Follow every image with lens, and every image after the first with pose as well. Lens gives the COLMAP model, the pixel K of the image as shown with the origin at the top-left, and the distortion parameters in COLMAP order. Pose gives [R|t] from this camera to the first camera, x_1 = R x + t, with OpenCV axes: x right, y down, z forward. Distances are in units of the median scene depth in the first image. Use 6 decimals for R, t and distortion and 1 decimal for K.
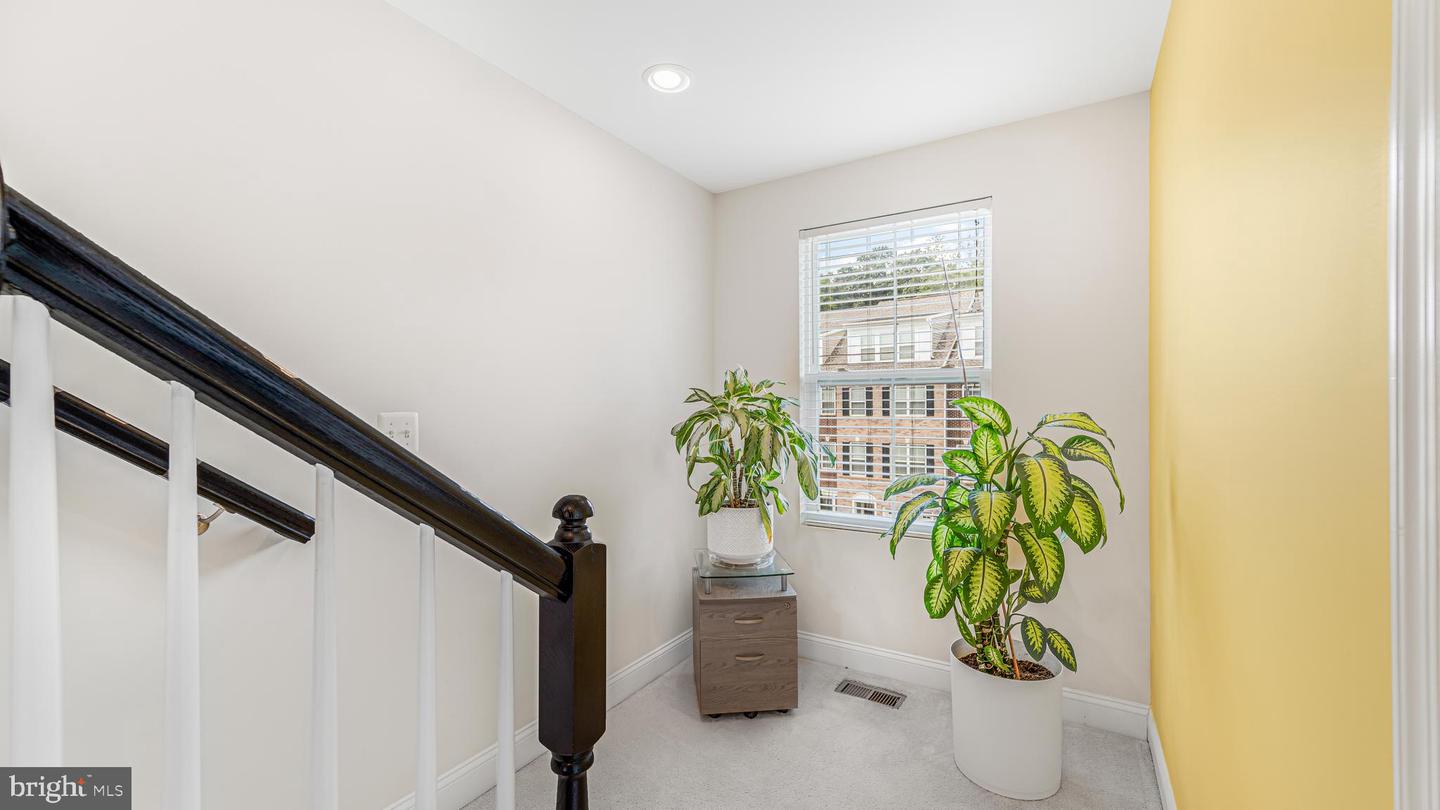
lens RADIAL K [[578.0, 0, 727.2], [0, 578.0, 411.4], [0, 0, 1]] dist [0.000816, 0.000131]
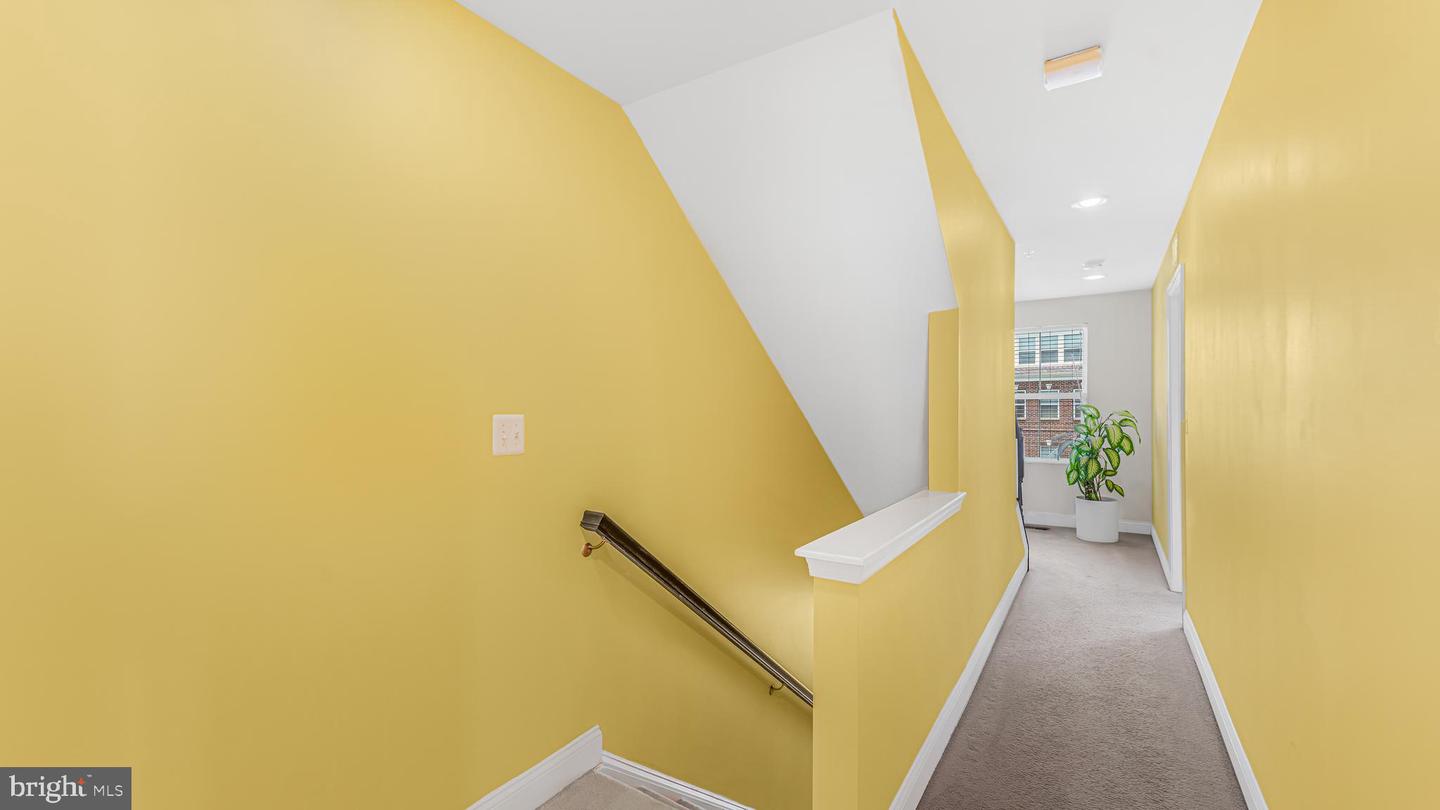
lens RADIAL K [[578.0, 0, 727.2], [0, 578.0, 411.4], [0, 0, 1]] dist [0.000816, 0.000131]
pose [[0.999242, 0.005557, -0.038520, -1.332316], [-0.005407, 0.999977, 0.003988, 0.004348], [0.038541, -0.003776, 0.999250, -2.065330]]
